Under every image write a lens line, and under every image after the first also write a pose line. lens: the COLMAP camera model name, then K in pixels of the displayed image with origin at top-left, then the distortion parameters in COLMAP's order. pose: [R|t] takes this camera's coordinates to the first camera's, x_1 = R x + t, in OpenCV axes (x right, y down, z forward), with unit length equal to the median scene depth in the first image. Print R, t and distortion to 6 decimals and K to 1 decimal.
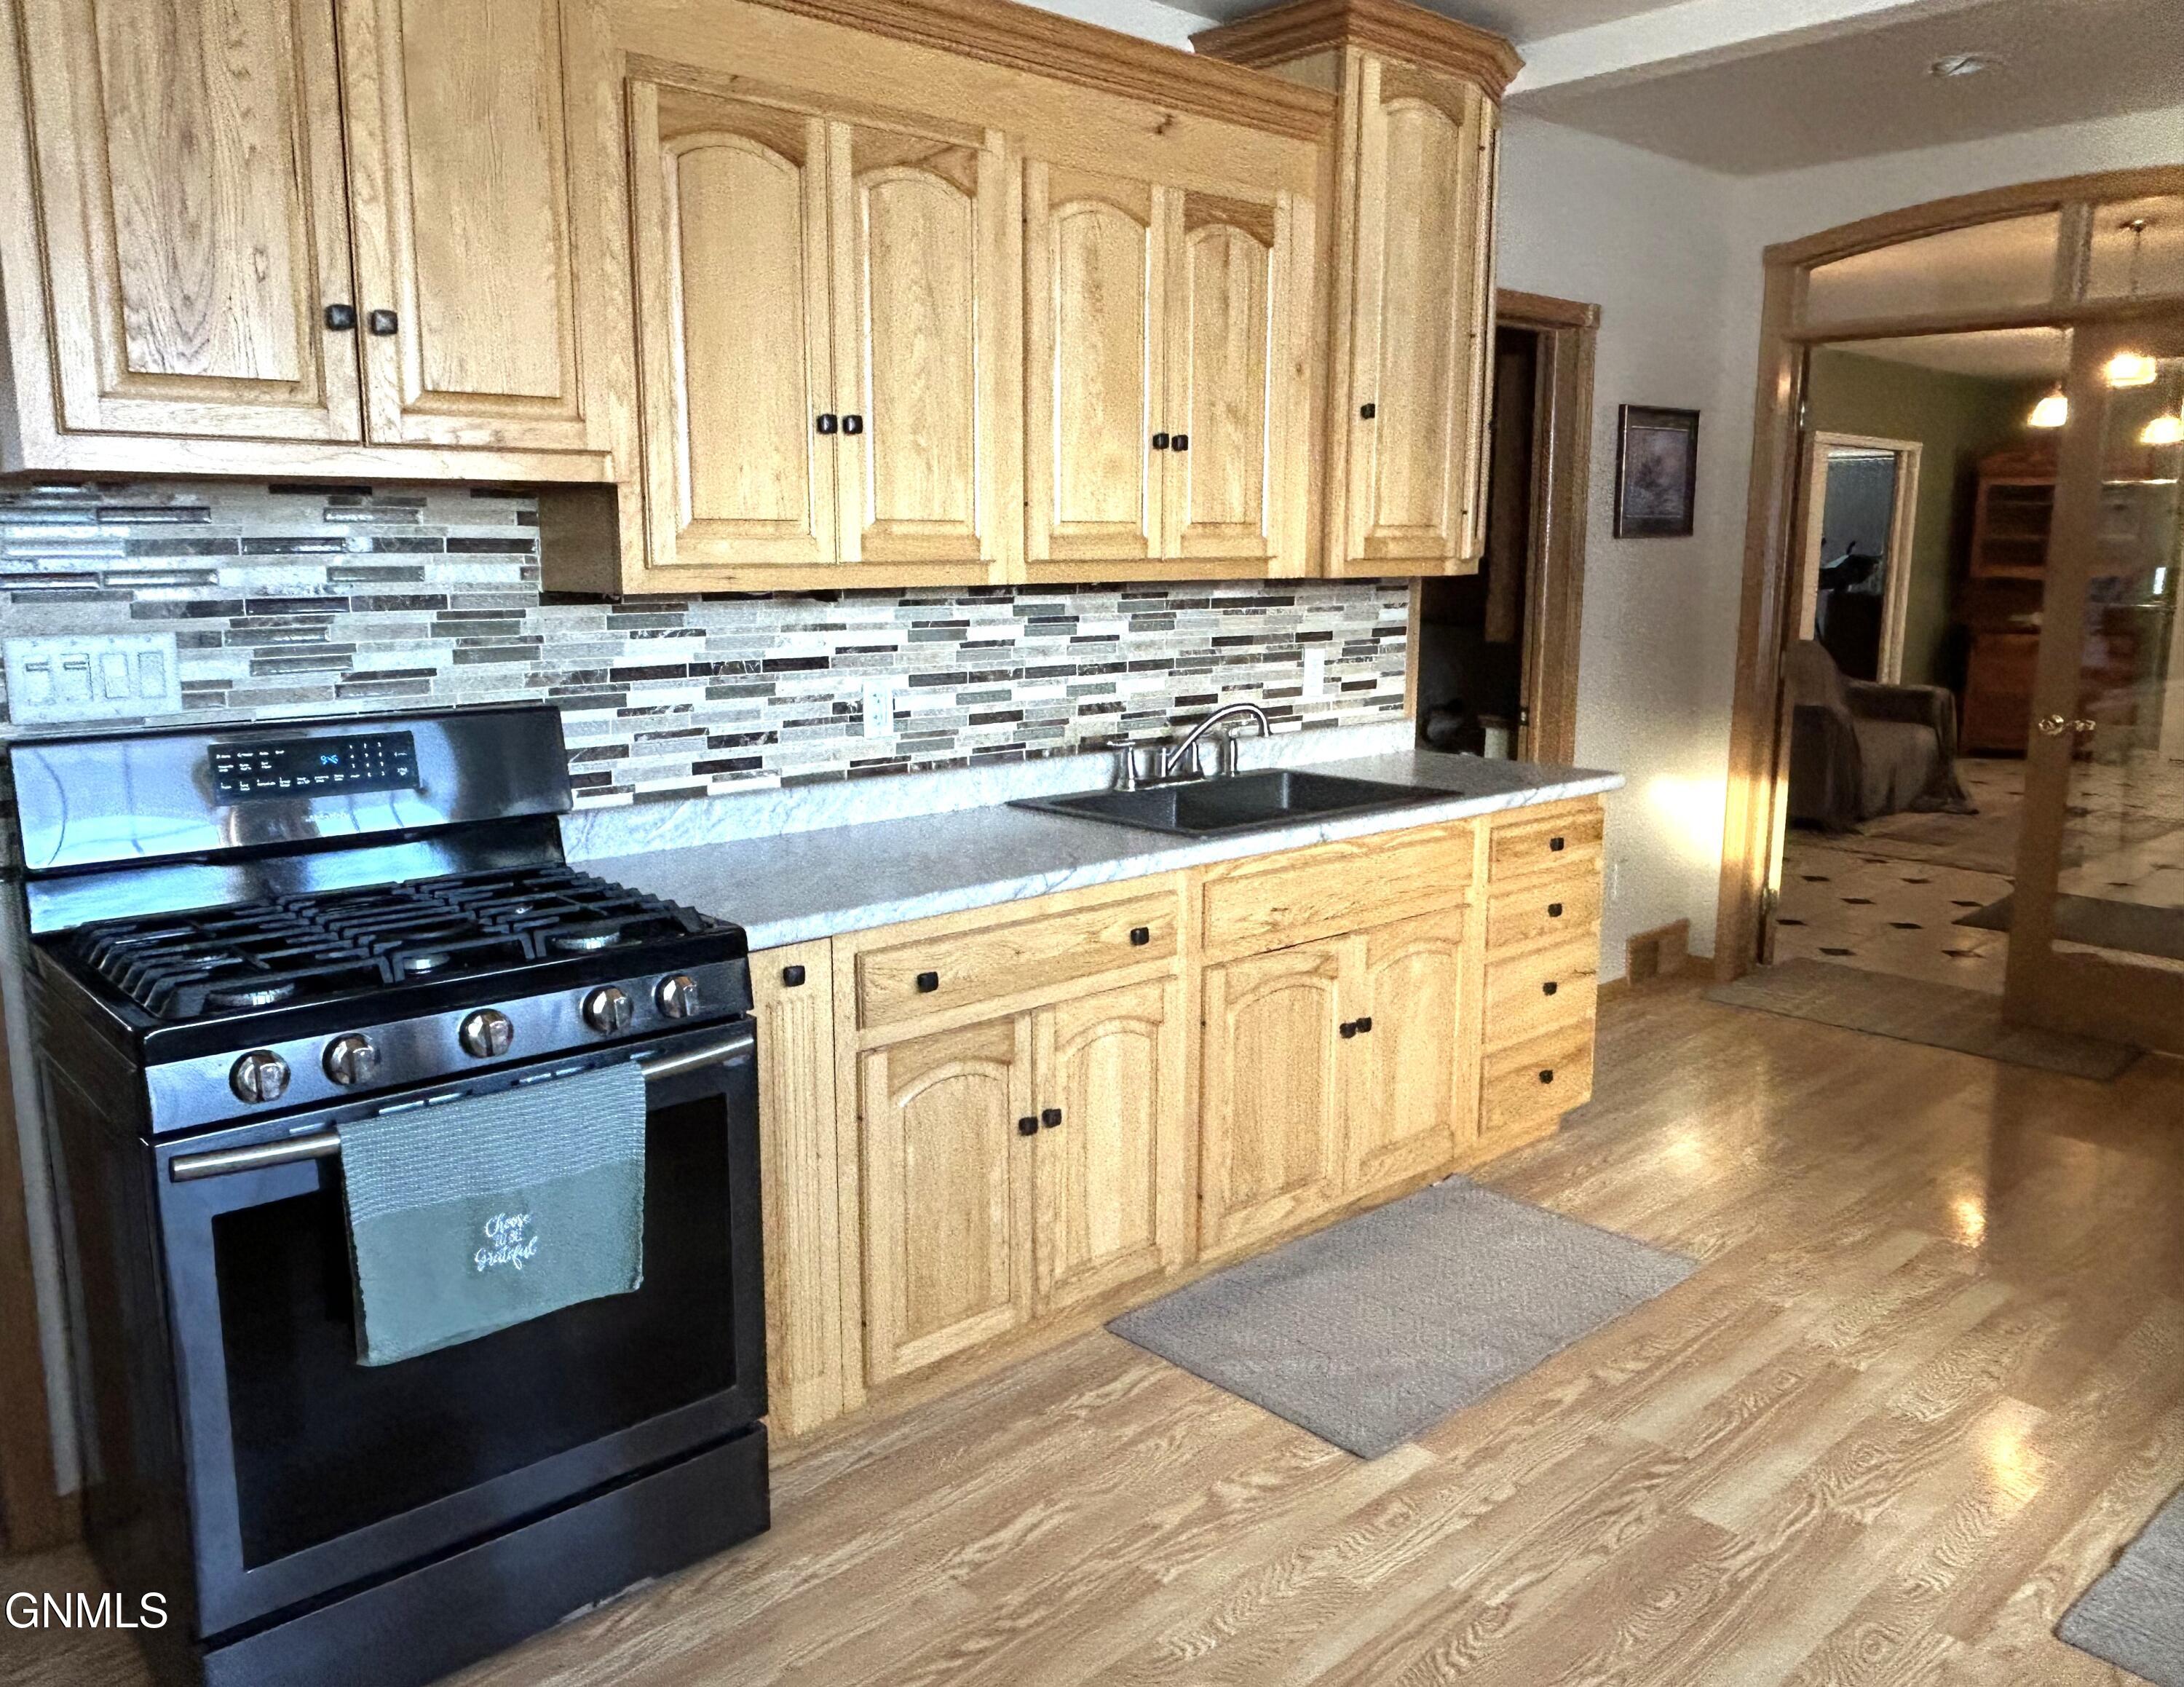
lens RADIAL K [[1680.1, 0, 1043.4], [0, 1680.1, 822.3], [0, 0, 1]] dist [0.037696, -0.047186]
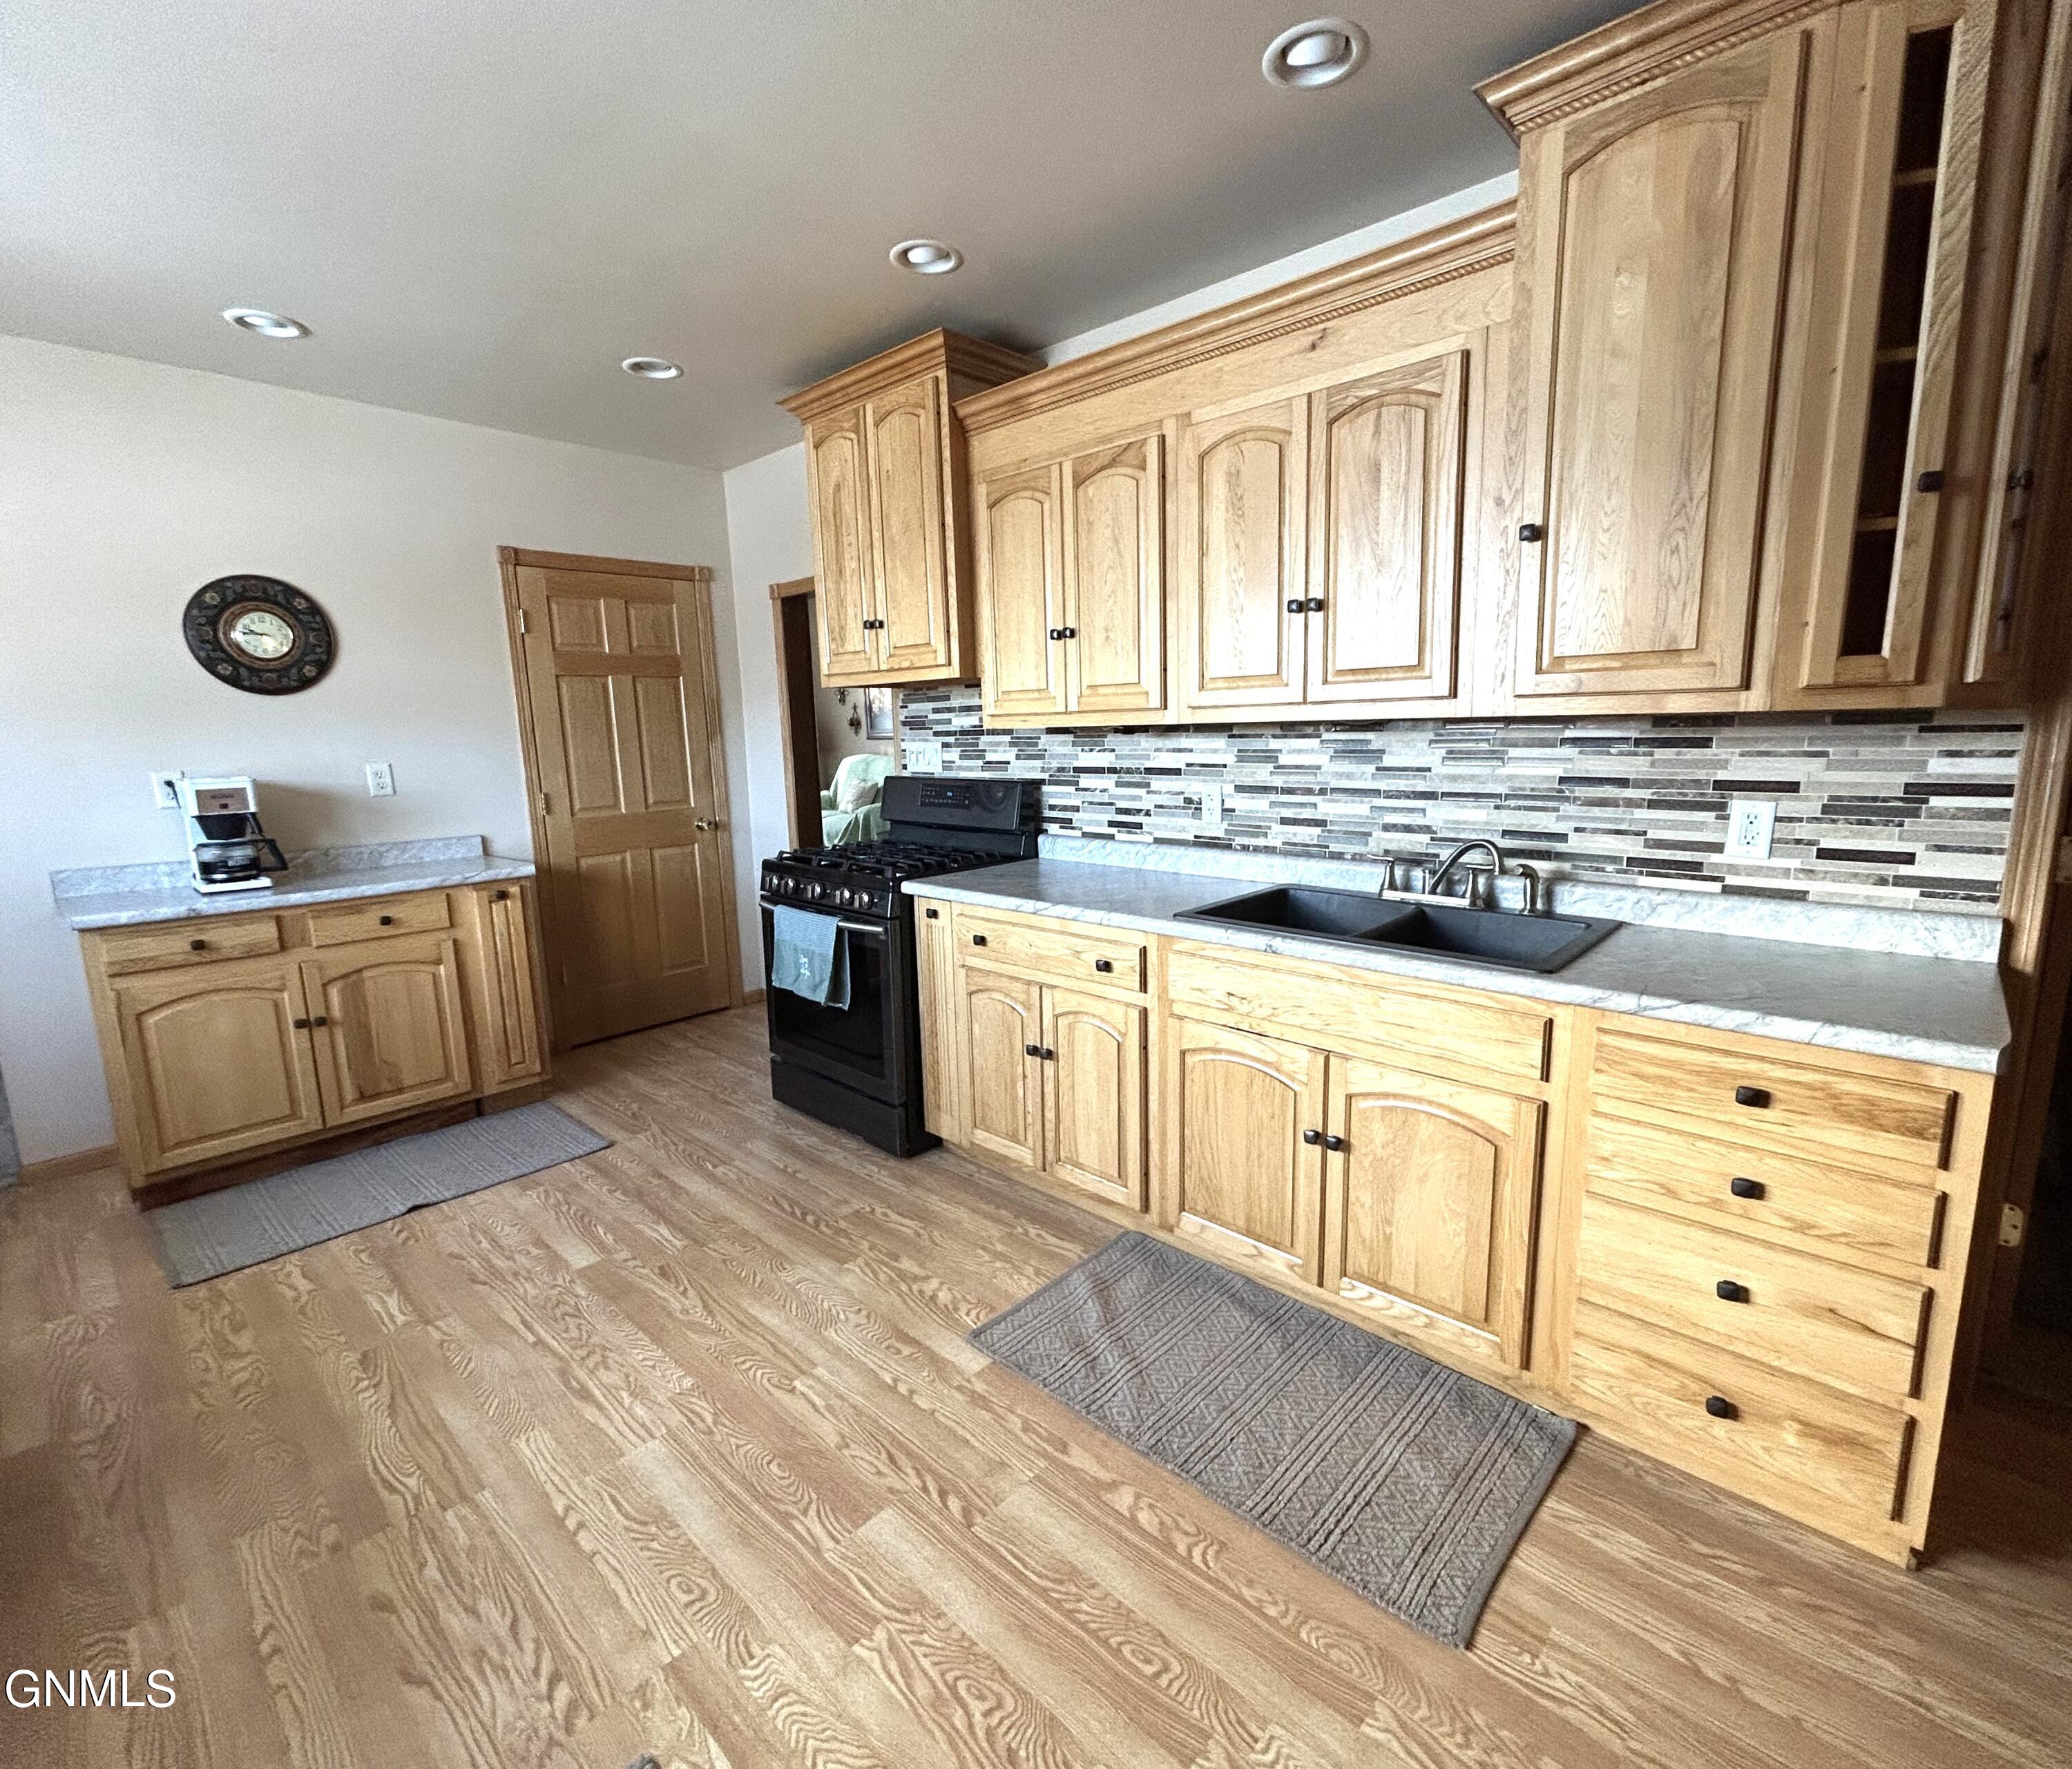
lens RADIAL K [[949.9, 0, 1040.4], [0, 949.9, 876.2], [0, 0, 1]] dist [0.008446, -0.000062]
pose [[0.081905, 0.157518, -0.984114, 0.773842], [-0.140132, 0.979442, 0.145107, -0.109424], [0.986739, 0.126021, 0.102295, 0.776160]]
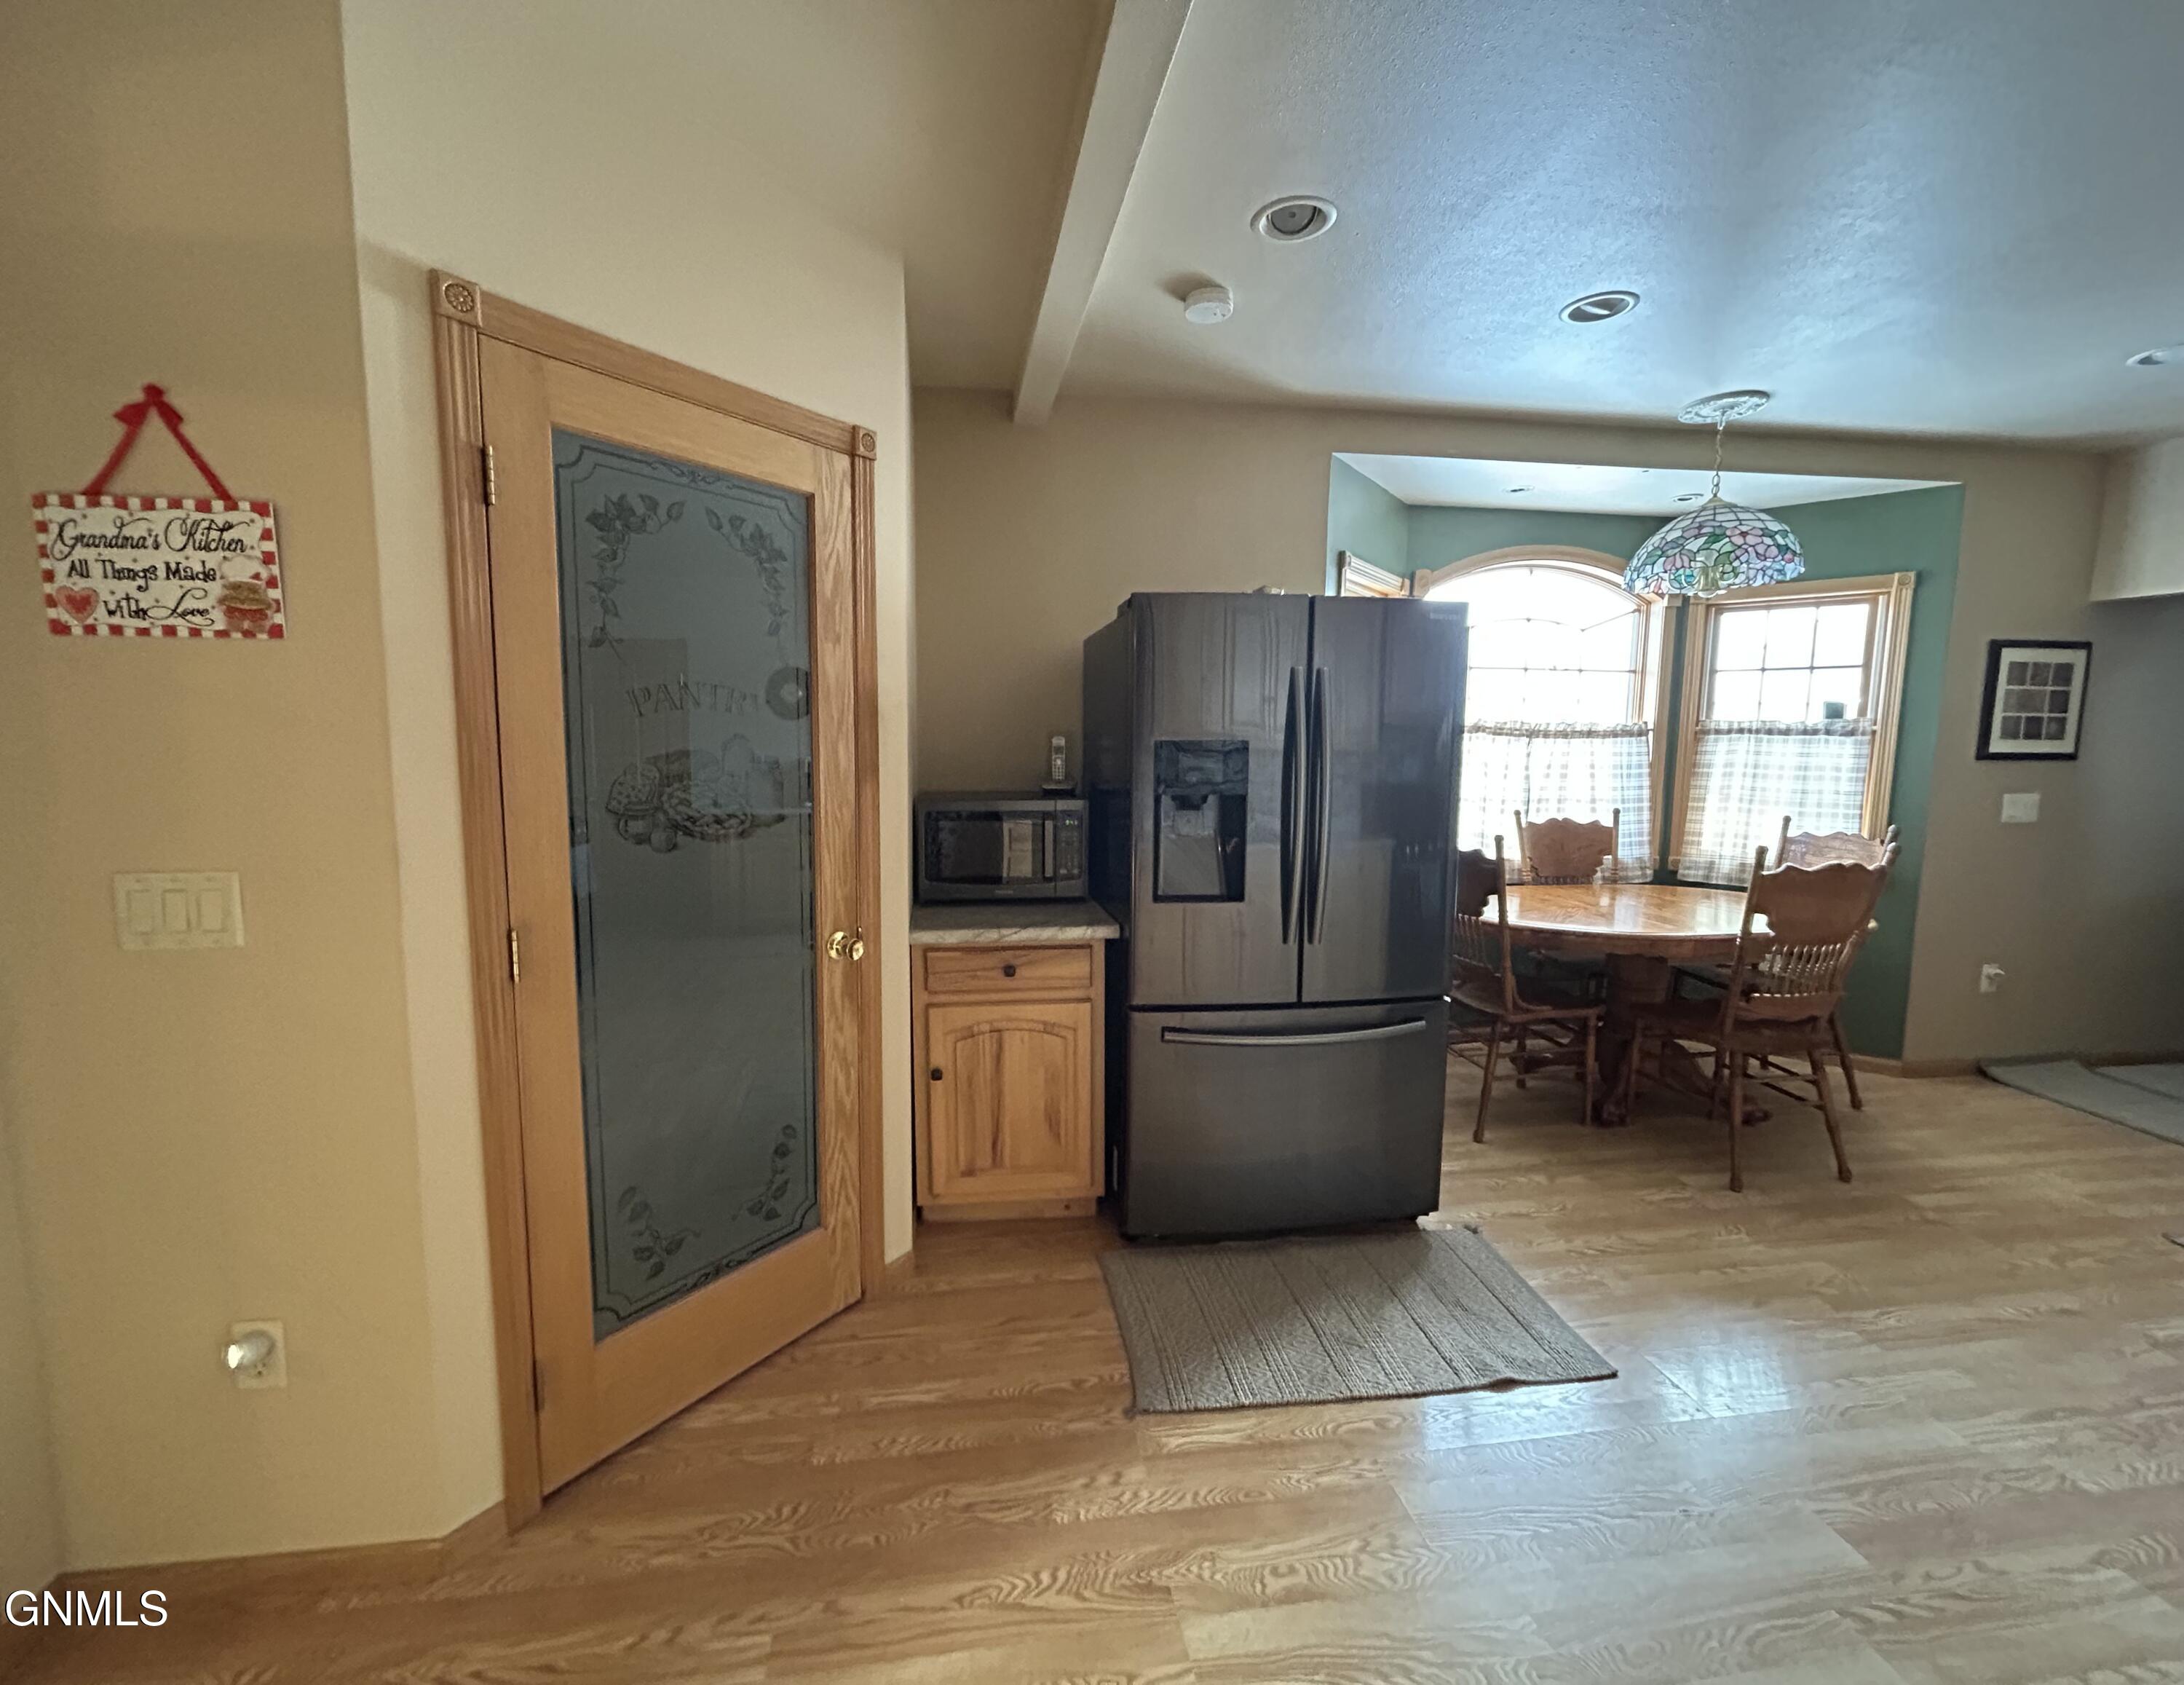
lens RADIAL K [[910.4, 0, 1092.0], [0, 910.4, 842.5], [0, 0, 1]] dist [0.008496, 0.000283]
pose [[-0.838029, -0.073799, 0.540611, 0.412543], [0.076044, 0.965343, 0.249658, -0.207143], [-0.540300, 0.250331, -0.803374, 1.318476]]
